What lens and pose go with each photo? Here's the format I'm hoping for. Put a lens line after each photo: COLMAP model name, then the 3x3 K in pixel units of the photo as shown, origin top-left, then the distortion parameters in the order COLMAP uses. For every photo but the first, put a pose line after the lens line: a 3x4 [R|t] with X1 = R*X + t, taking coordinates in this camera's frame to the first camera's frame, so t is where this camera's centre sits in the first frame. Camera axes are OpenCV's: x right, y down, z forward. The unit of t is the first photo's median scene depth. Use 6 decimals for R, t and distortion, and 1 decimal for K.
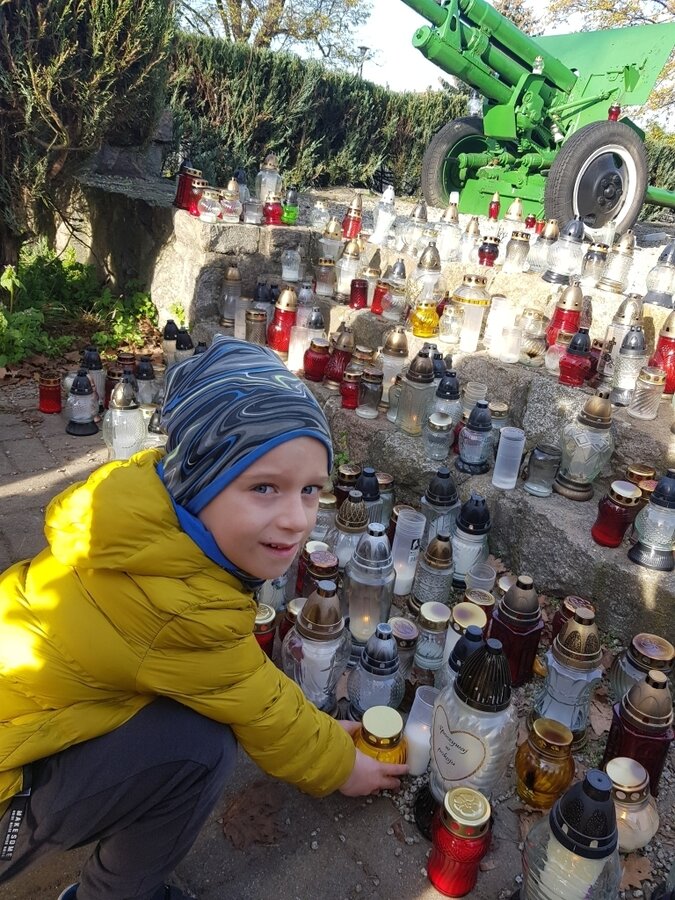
lens RADIAL K [[688.6, 0, 333.5], [0, 688.6, 450.6], [0, 0, 1]] dist [-0.000247, -0.008028]
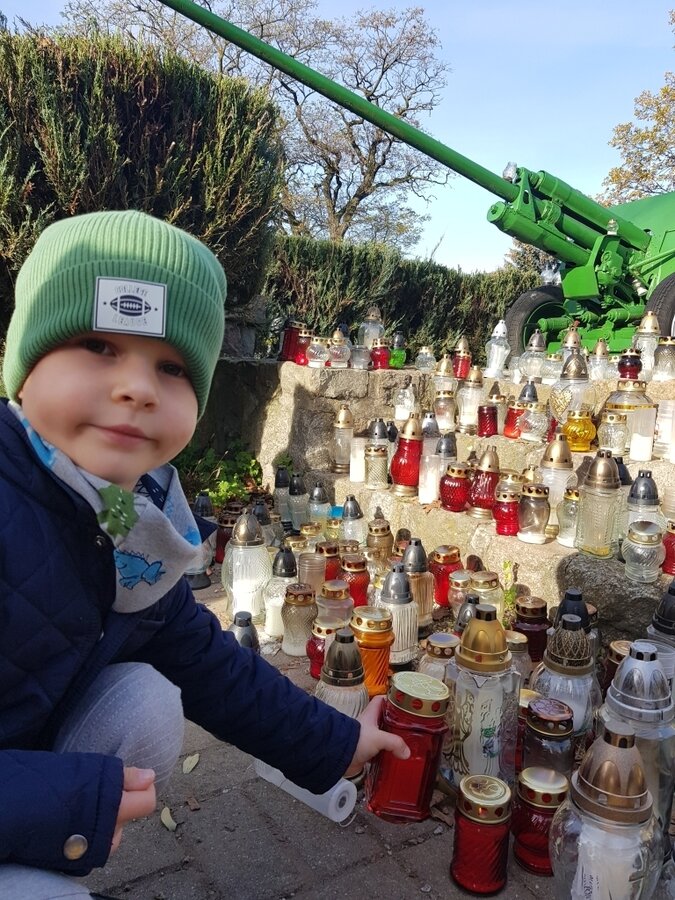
lens RADIAL K [[676.0, 0, 339.6], [0, 676.0, 466.4], [0, 0, 1]] dist [0.104630, -0.236540]
pose [[0.993572, -0.069551, -0.089312, -0.063150], [0.044806, 0.966178, -0.253954, 0.038306], [0.103954, 0.248320, 0.963084, 0.100889]]
